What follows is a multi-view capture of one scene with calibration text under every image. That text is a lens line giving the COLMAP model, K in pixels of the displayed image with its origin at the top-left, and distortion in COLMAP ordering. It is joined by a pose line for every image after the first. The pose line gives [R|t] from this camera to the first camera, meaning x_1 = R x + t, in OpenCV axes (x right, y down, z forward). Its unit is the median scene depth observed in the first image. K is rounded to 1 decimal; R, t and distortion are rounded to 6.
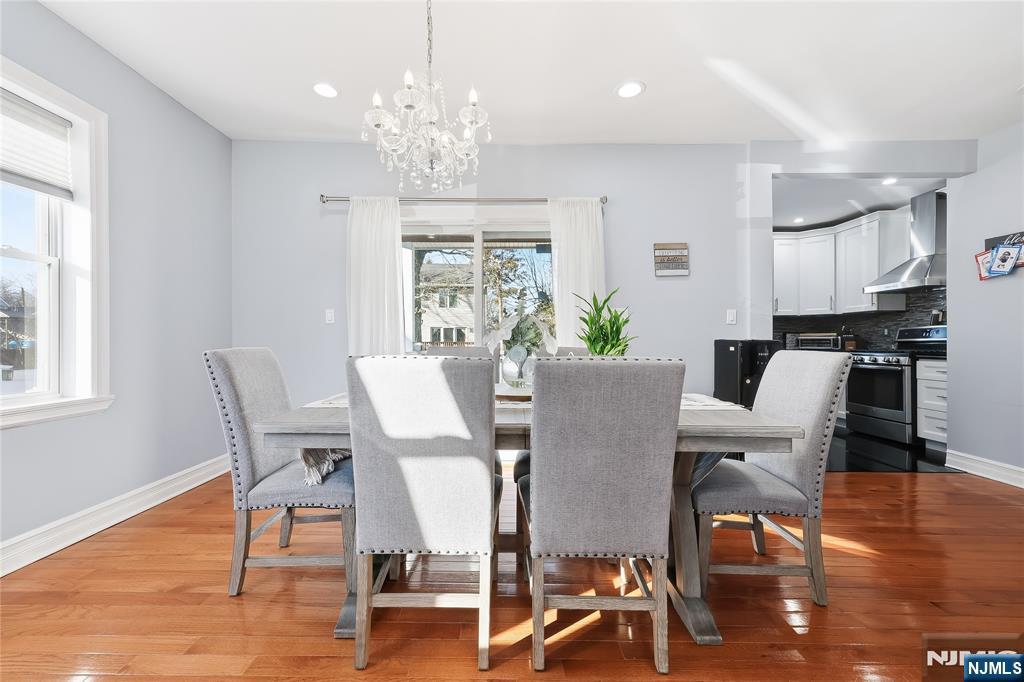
lens RADIAL K [[432.6, 0, 480.5], [0, 432.6, 340.3], [0, 0, 1]] dist [-0.005047, -0.000016]
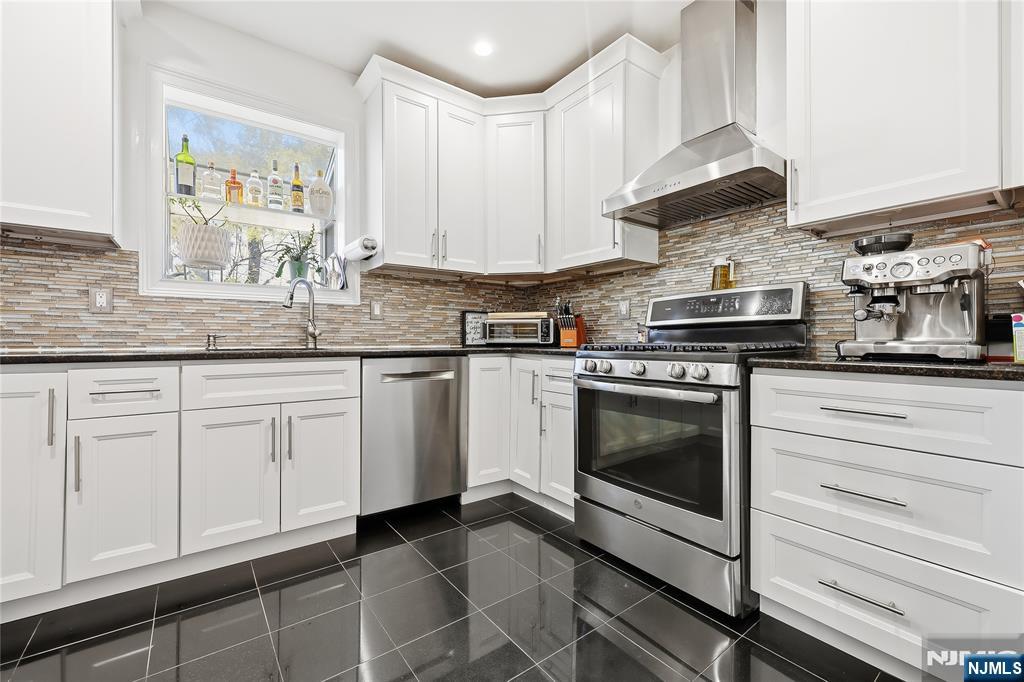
lens RADIAL K [[432.6, 0, 517.8], [0, 432.6, 339.7], [0, 0, 1]] dist [-0.005047, -0.000016]
pose [[0.772929, -0.002032, 0.634489, 0.486645], [-0.000358, 0.999993, 0.003639, 0.014069], [-0.634492, -0.003040, 0.772923, 0.639839]]
